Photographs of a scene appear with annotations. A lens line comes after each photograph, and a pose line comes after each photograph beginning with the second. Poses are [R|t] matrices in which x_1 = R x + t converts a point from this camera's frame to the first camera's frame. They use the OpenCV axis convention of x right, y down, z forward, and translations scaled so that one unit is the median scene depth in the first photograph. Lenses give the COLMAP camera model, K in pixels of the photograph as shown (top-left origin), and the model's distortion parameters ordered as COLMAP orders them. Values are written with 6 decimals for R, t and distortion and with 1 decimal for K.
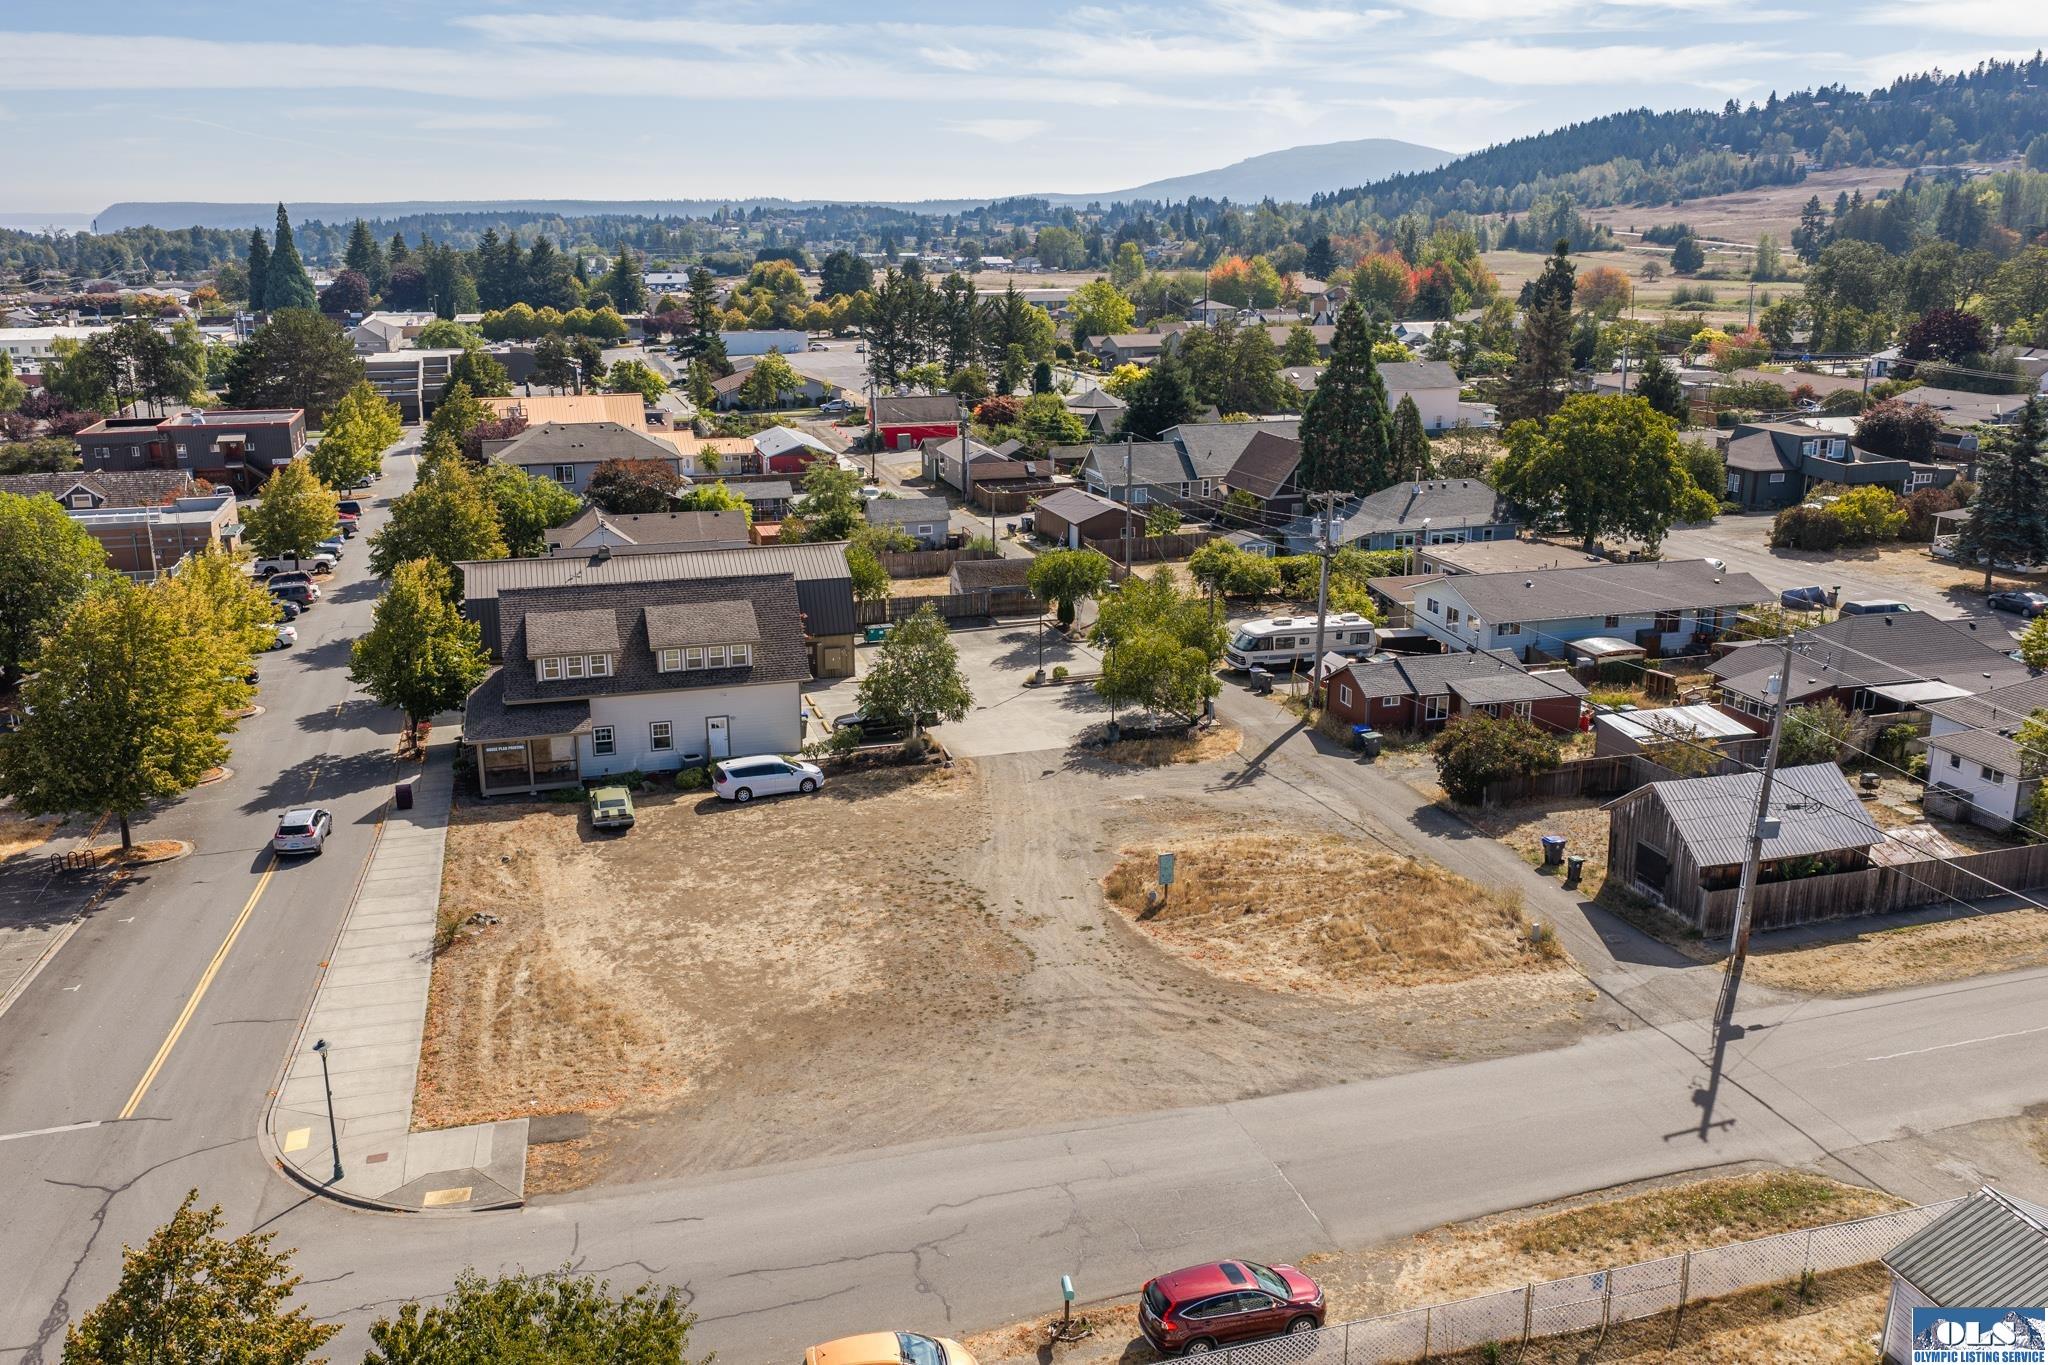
lens RADIAL K [[1724.4, 0, 1024.0], [0, 1724.4, 682.5], [0, 0, 1]] dist [0.030718, -0.062098]
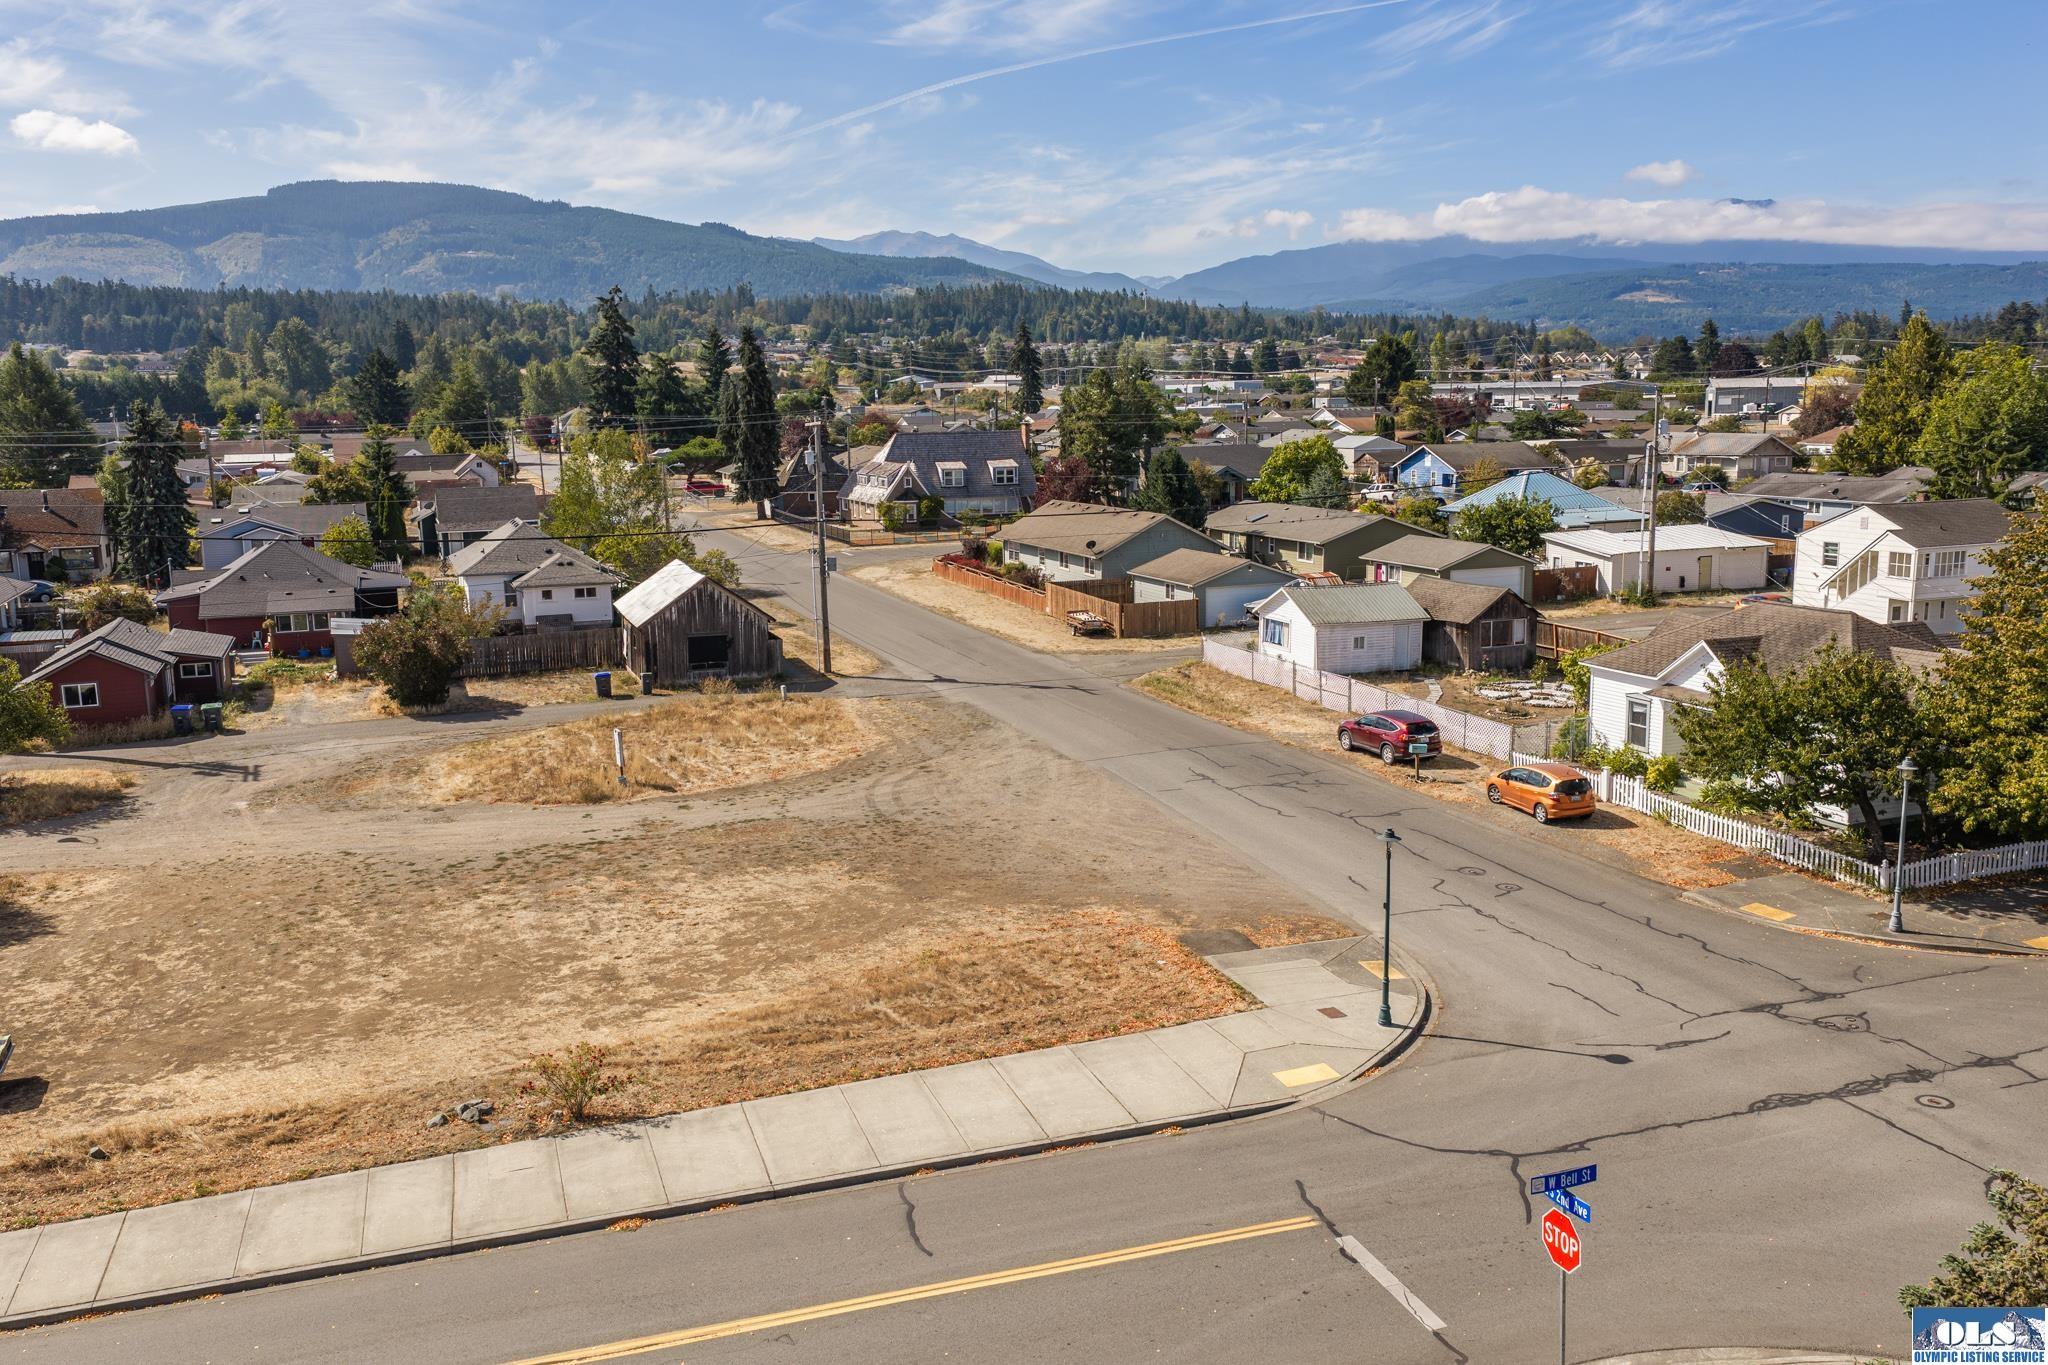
lens RADIAL K [[1707.0, 0, 1024.0], [0, 1707.0, 682.5], [0, 0, 1]] dist [0.018577, -0.021853]
pose [[-0.105620, -0.157064, 0.981924, -0.664668], [0.279218, 0.943038, 0.180878, -0.020154], [-0.954401, 0.293275, -0.055748, 0.702133]]
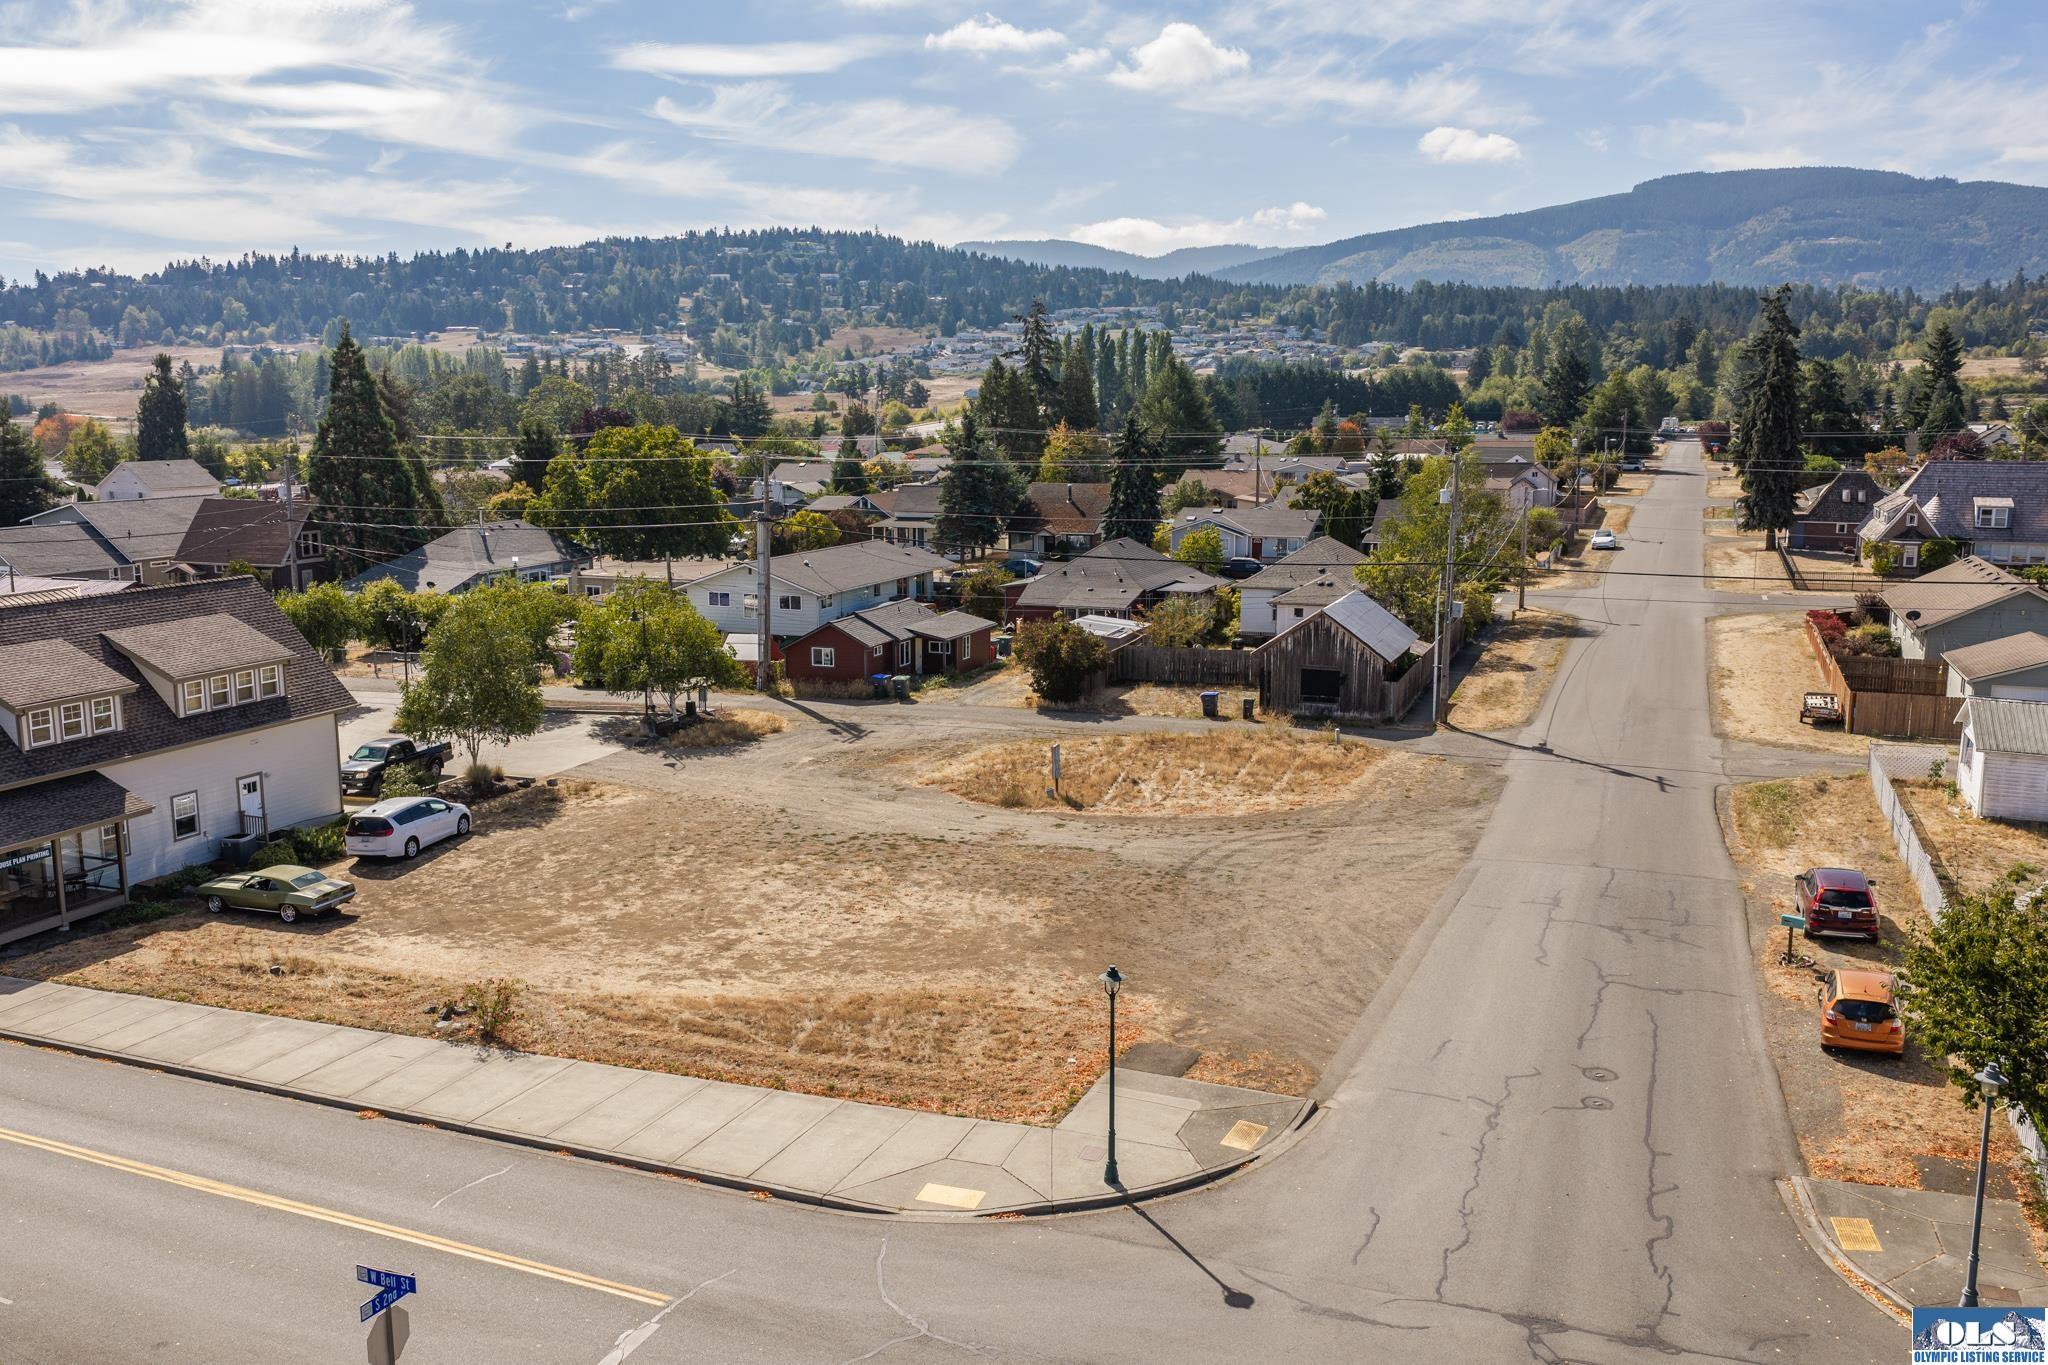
lens RADIAL K [[1724.4, 0, 1024.0], [0, 1724.4, 682.5], [0, 0, 1]] dist [0.030718, -0.062098]
pose [[0.594480, -0.124484, 0.794416, -0.571502], [0.209981, 0.977698, -0.003930, 0.054276], [-0.776210, 0.169148, 0.607361, 0.354669]]
